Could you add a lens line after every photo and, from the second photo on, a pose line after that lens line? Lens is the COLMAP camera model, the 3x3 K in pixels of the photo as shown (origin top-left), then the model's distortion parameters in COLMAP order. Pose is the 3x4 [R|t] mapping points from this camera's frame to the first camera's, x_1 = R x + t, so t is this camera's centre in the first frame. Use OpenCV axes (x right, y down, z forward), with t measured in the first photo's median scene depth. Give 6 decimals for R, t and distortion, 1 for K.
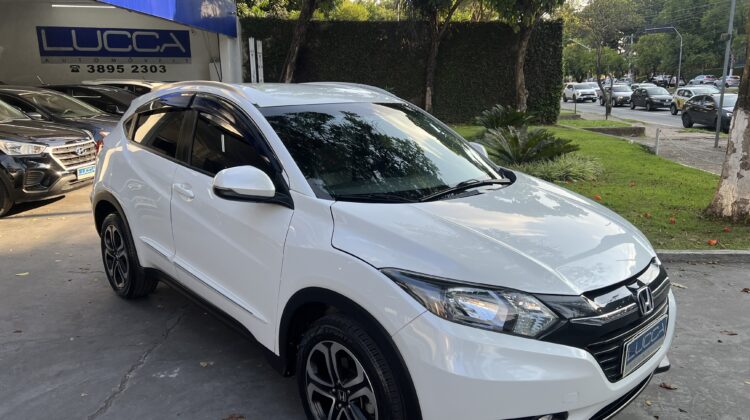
lens RADIAL K [[567.3, 0, 379.0], [0, 567.3, 211.7], [0, 0, 1]] dist [0.012111, -0.005251]
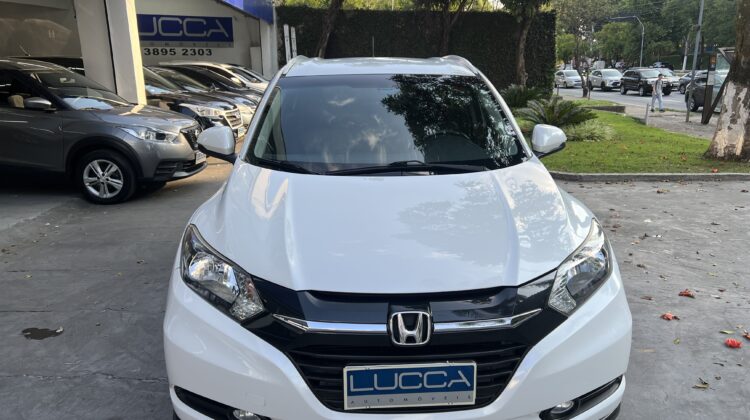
lens RADIAL K [[567.3, 0, 379.0], [0, 567.3, 211.7], [0, 0, 1]] dist [0.012111, -0.005251]
pose [[0.997690, -0.012474, 0.066778, -0.123937], [0.010875, 0.999646, 0.024263, 0.036554], [-0.067057, -0.023480, 0.997473, -0.135601]]
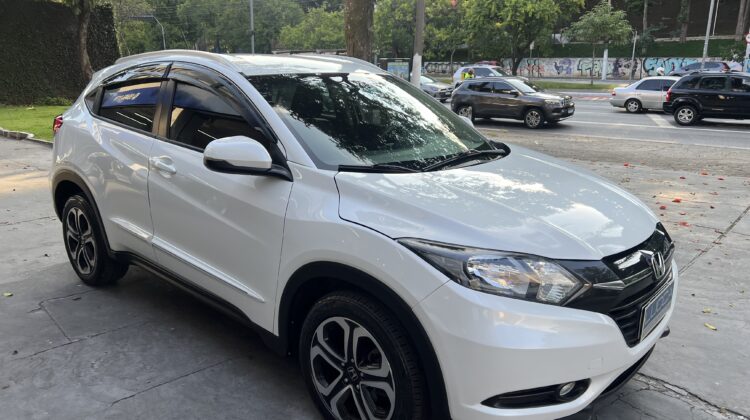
lens RADIAL K [[567.6, 0, 377.3], [0, 567.6, 206.8], [0, 0, 1]] dist [0.008672, 0.001534]
pose [[0.644428, -0.173382, 0.744749, -0.245560], [0.161010, 0.982886, 0.089500, 0.025358], [-0.747521, 0.062236, 0.661316, -0.075434]]
